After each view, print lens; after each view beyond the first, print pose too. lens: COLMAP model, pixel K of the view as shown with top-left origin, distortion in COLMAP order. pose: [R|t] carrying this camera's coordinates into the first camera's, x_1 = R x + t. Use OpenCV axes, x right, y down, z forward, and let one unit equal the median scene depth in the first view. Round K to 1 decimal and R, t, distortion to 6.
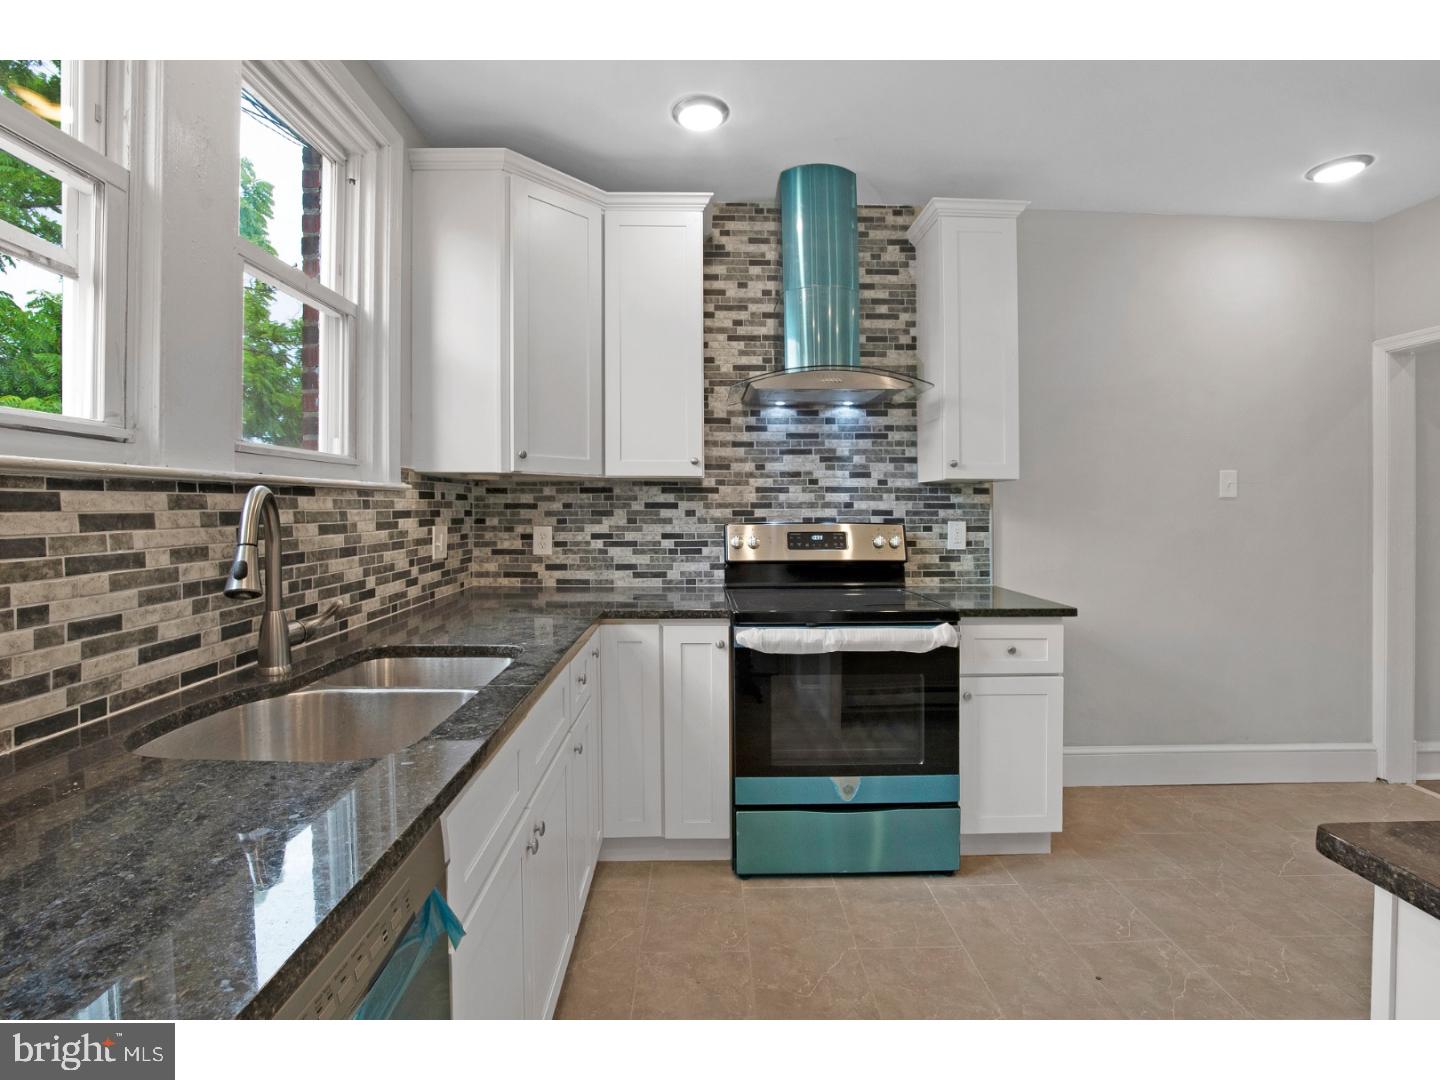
lens RADIAL K [[637.4, 0, 714.1], [0, 637.4, 500.0], [0, 0, 1]] dist [-0.050735, 0.000119]
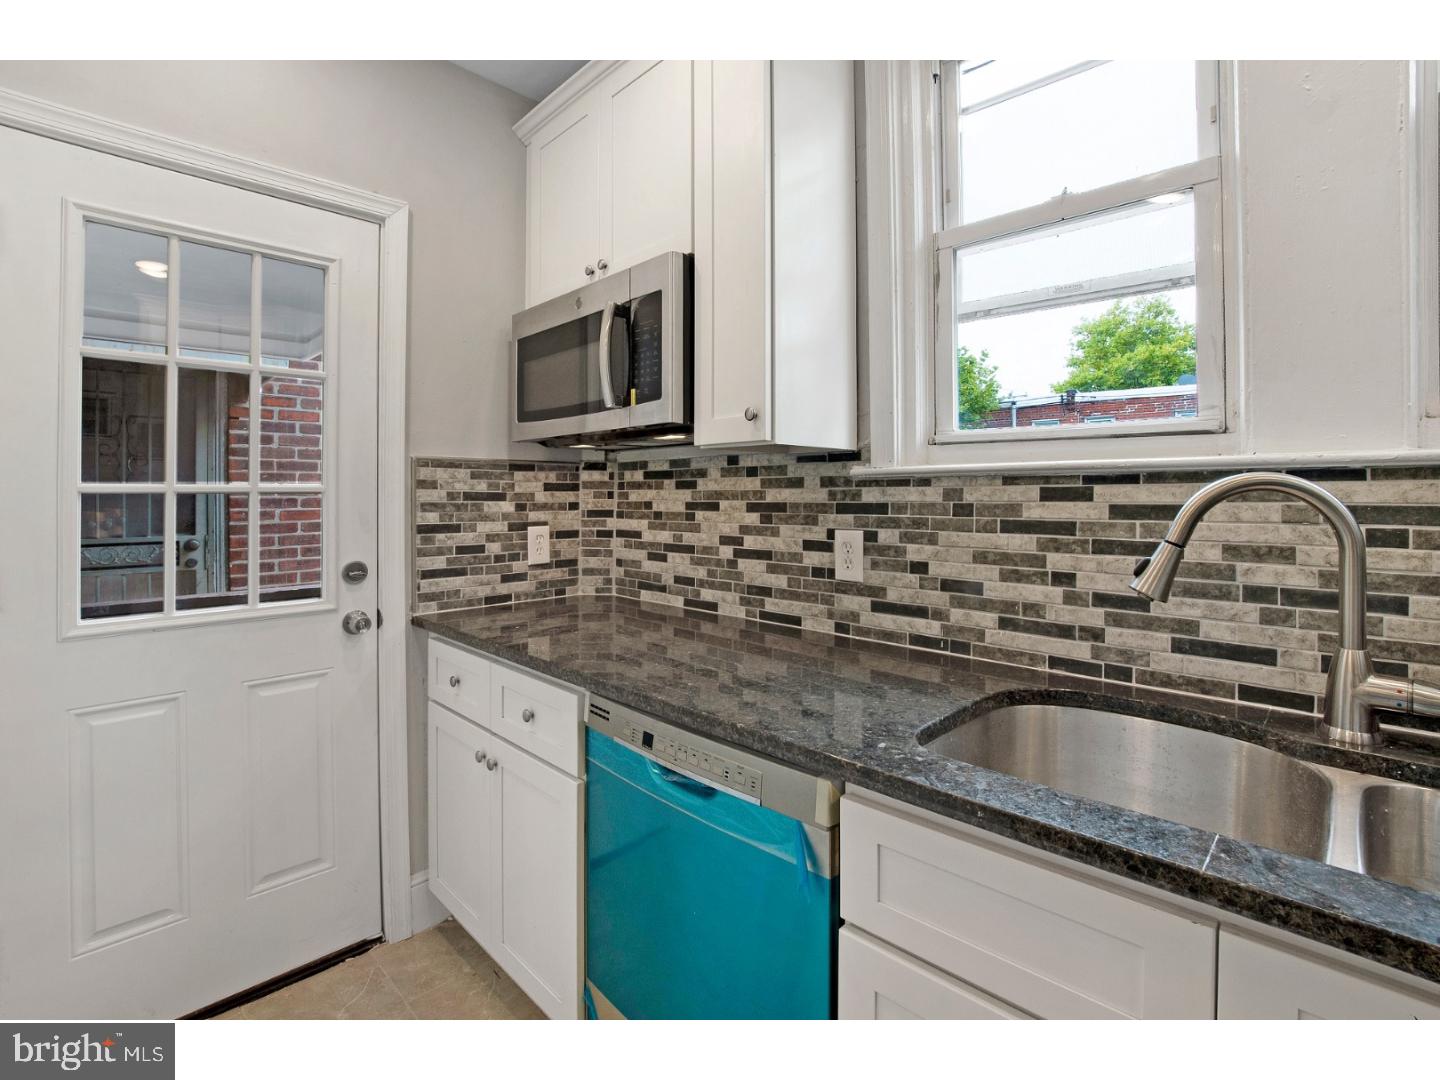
lens RADIAL K [[660.0, 0, 713.2], [0, 660.0, 486.5], [0, 0, 1]] dist [-0.029254, 0.000127]
pose [[-0.733326, -0.010208, -0.679800, 0.138179], [0.005316, 0.999771, -0.020748, 0.003680], [0.679856, -0.018829, -0.733104, 0.480312]]
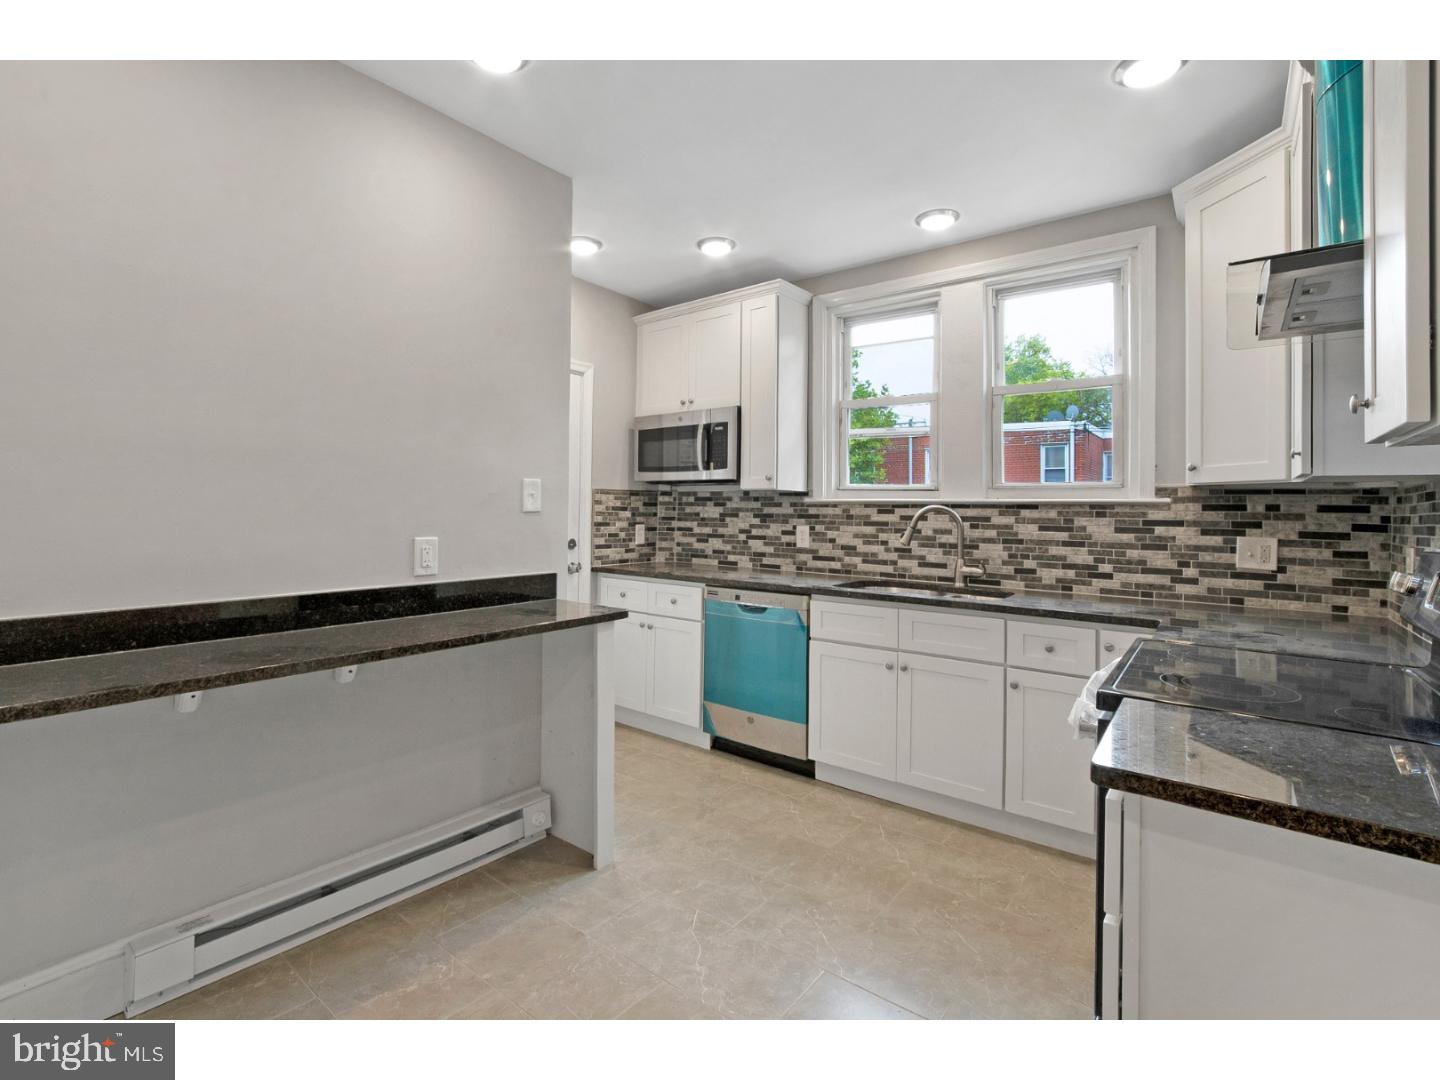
lens RADIAL K [[669.7, 0, 718.8], [0, 669.7, 493.9], [0, 0, 1]] dist [-0.018718, 0.000274]
pose [[-0.627223, -0.029038, -0.778298, 0.825499], [-0.008284, 0.999497, -0.030615, 0.009060], [0.778796, -0.012755, -0.627148, 0.857911]]
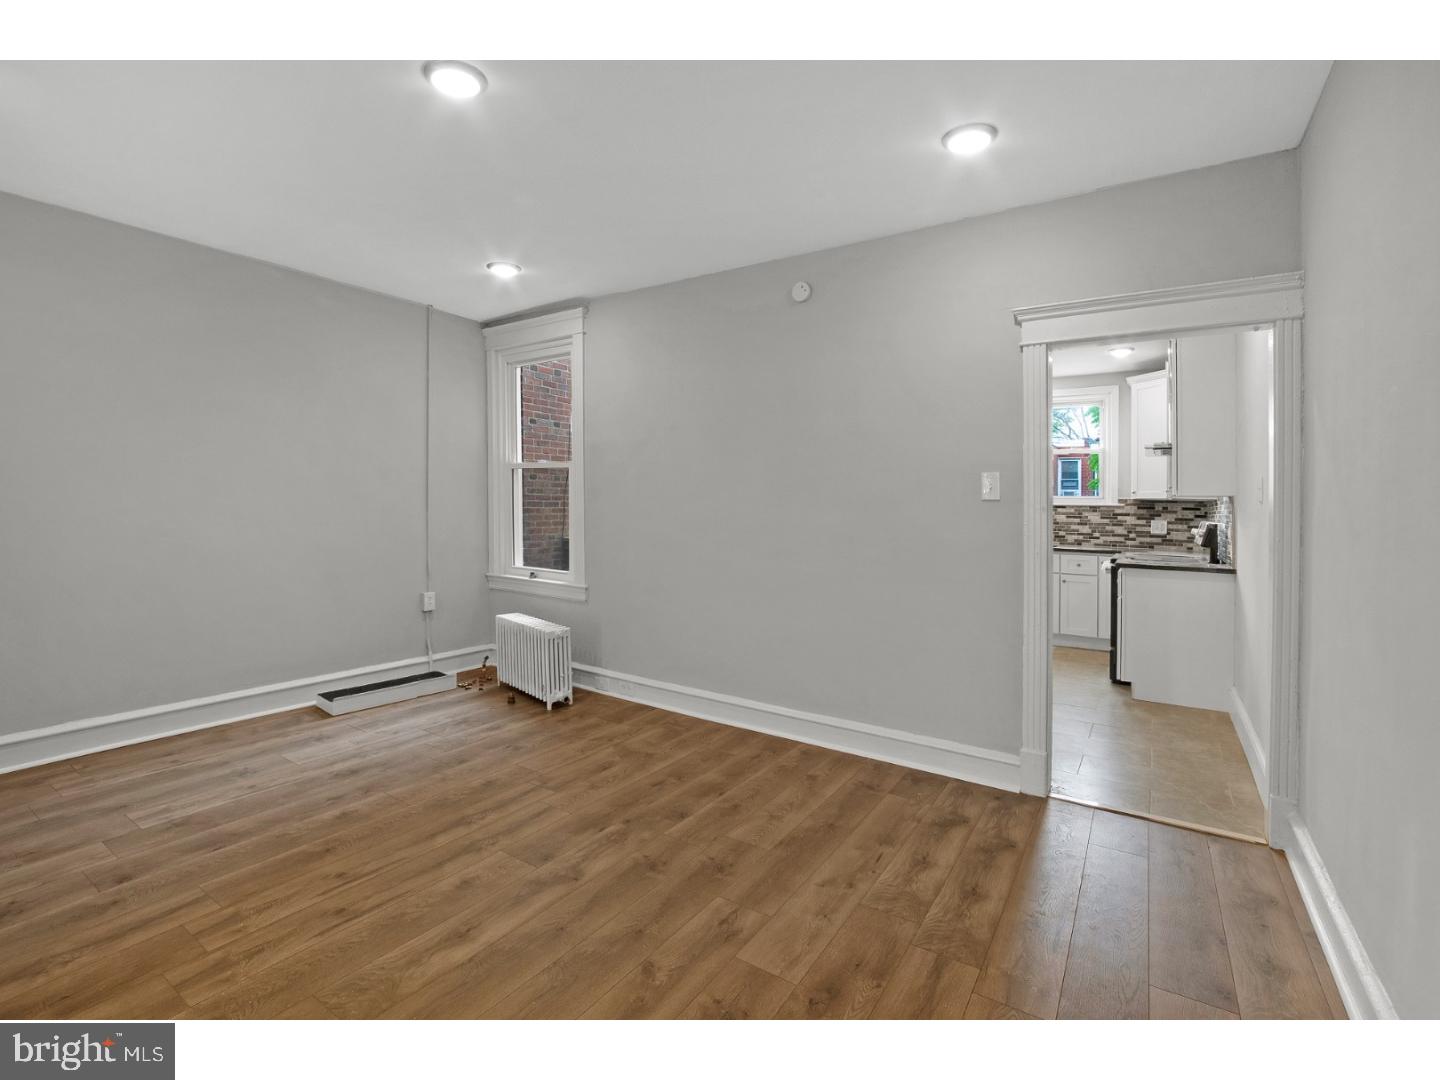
lens RADIAL K [[660.0, 0, 713.2], [0, 660.0, 486.5], [0, 0, 1]] dist [-0.029254, 0.000127]
pose [[-0.573847, -0.032933, -0.818300, 2.320697], [-0.010702, 0.999407, -0.032717, 0.008392], [0.818893, -0.010017, -0.573859, 0.893117]]
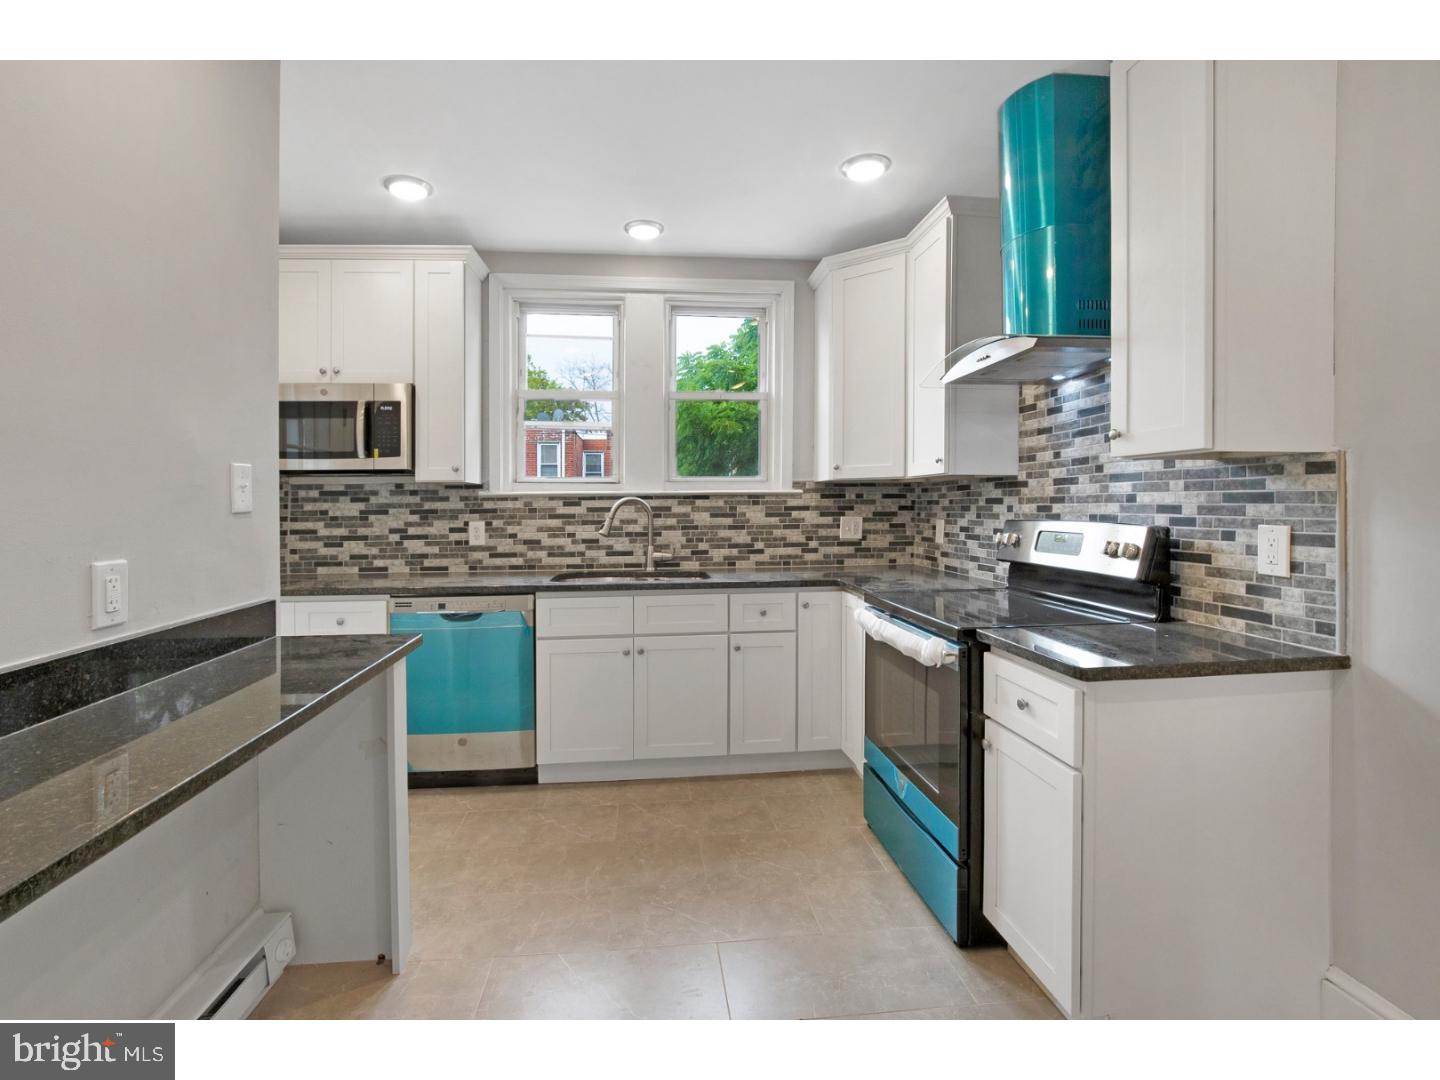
lens RADIAL K [[644.9, 0, 702.2], [0, 644.9, 504.7], [0, 0, 1]] dist [-0.028746, 0.000569]
pose [[0.086316, -0.002992, -0.996263, 0.890691], [0.016993, 0.999854, -0.001530, 0.008289], [0.996123, -0.016798, 0.086355, 0.453072]]
